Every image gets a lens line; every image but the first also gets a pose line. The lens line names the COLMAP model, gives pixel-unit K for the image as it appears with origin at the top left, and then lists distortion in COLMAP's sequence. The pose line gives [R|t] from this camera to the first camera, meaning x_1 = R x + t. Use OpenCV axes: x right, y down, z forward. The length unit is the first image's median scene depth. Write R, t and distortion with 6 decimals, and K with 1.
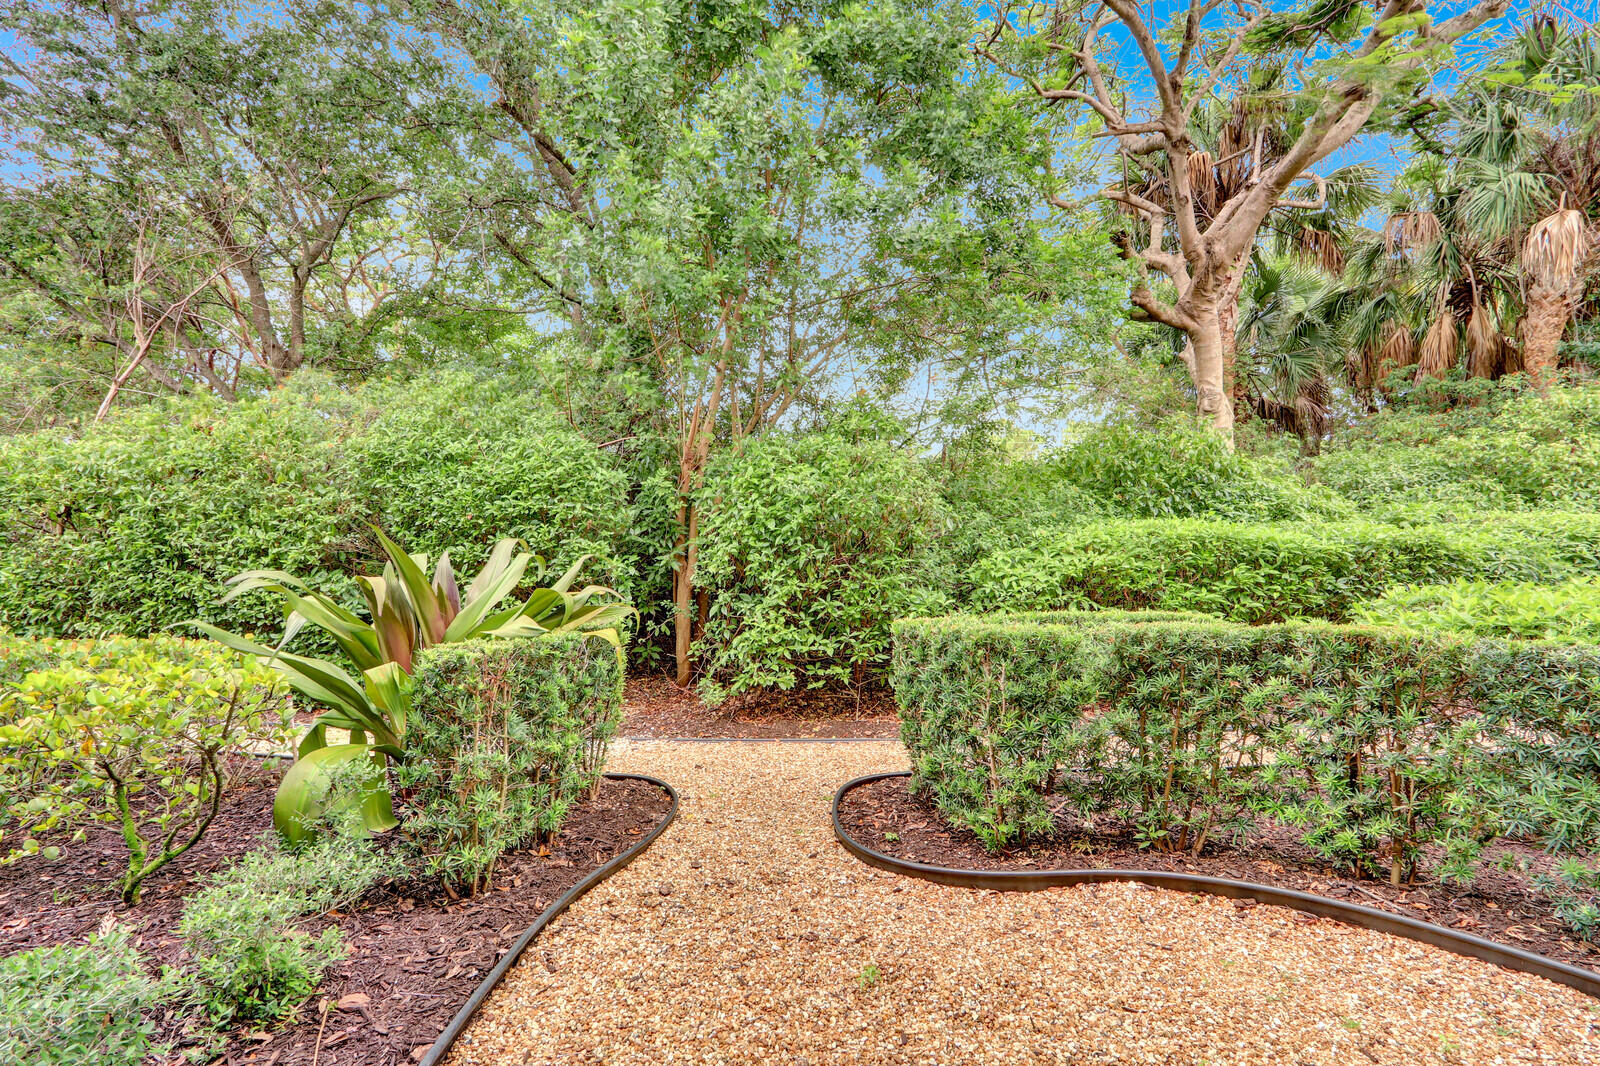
lens RADIAL K [[736.9, 0, 800.0], [0, 736.9, 533.0], [0, 0, 1]] dist [-0.013662, 0.001188]
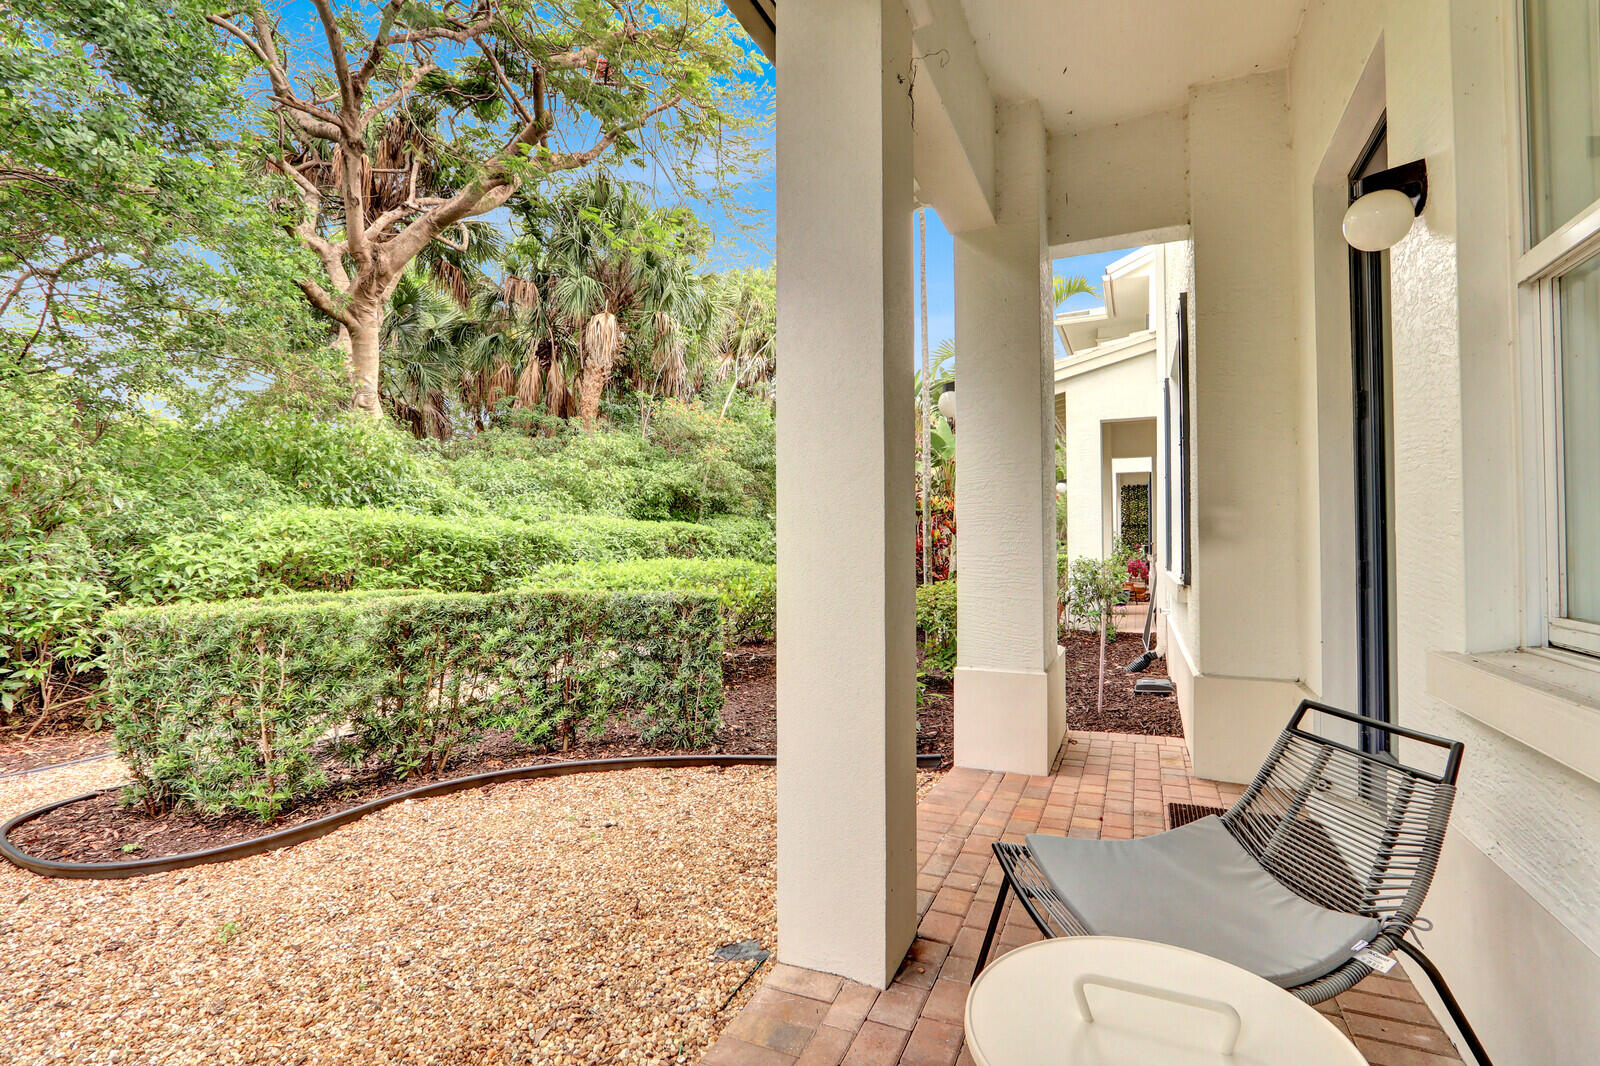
lens RADIAL K [[748.0, 0, 797.9], [0, 748.0, 554.3], [0, 0, 1]] dist [-0.018006, -0.000291]
pose [[0.452130, -0.003137, 0.891947, -0.195995], [-0.035609, 0.999133, 0.021564, 0.001057], [-0.891241, -0.041511, 0.451626, -0.081786]]
